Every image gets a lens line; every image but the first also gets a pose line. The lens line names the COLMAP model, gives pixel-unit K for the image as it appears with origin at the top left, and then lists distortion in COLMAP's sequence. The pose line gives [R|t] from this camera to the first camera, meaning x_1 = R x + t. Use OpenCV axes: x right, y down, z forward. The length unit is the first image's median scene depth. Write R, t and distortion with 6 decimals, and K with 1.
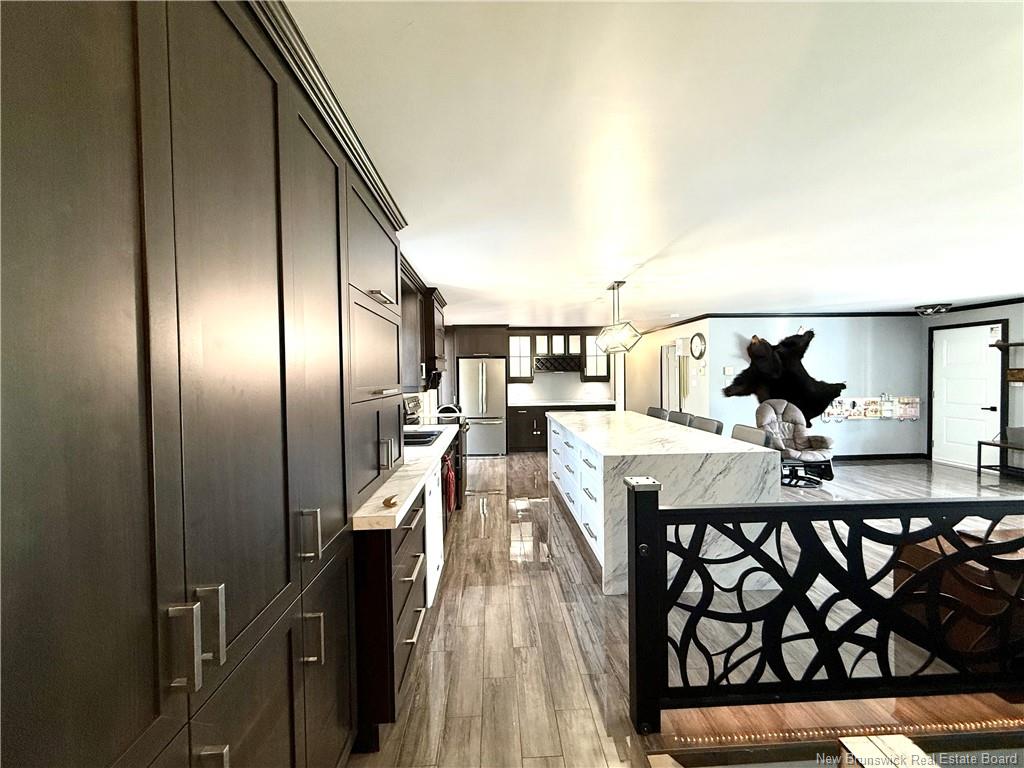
lens RADIAL K [[412.2, 0, 512.0], [0, 412.2, 384.0], [0, 0, 1]] dist [-0.001227, 0.000734]
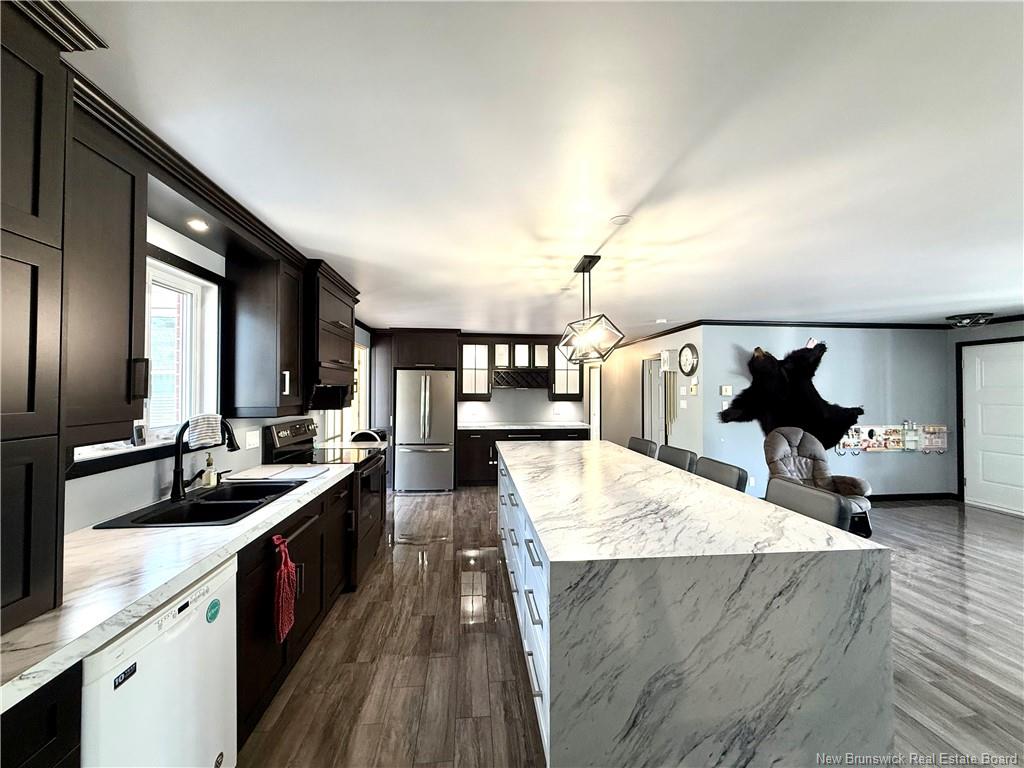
lens RADIAL K [[412.2, 0, 512.0], [0, 412.2, 384.0], [0, 0, 1]] dist [-0.001227, 0.000734]
pose [[0.998502, 0.017174, 0.051953, 0.061014], [-0.015145, 0.999117, -0.039199, -0.006371], [-0.052580, 0.038353, 0.997880, 0.208821]]
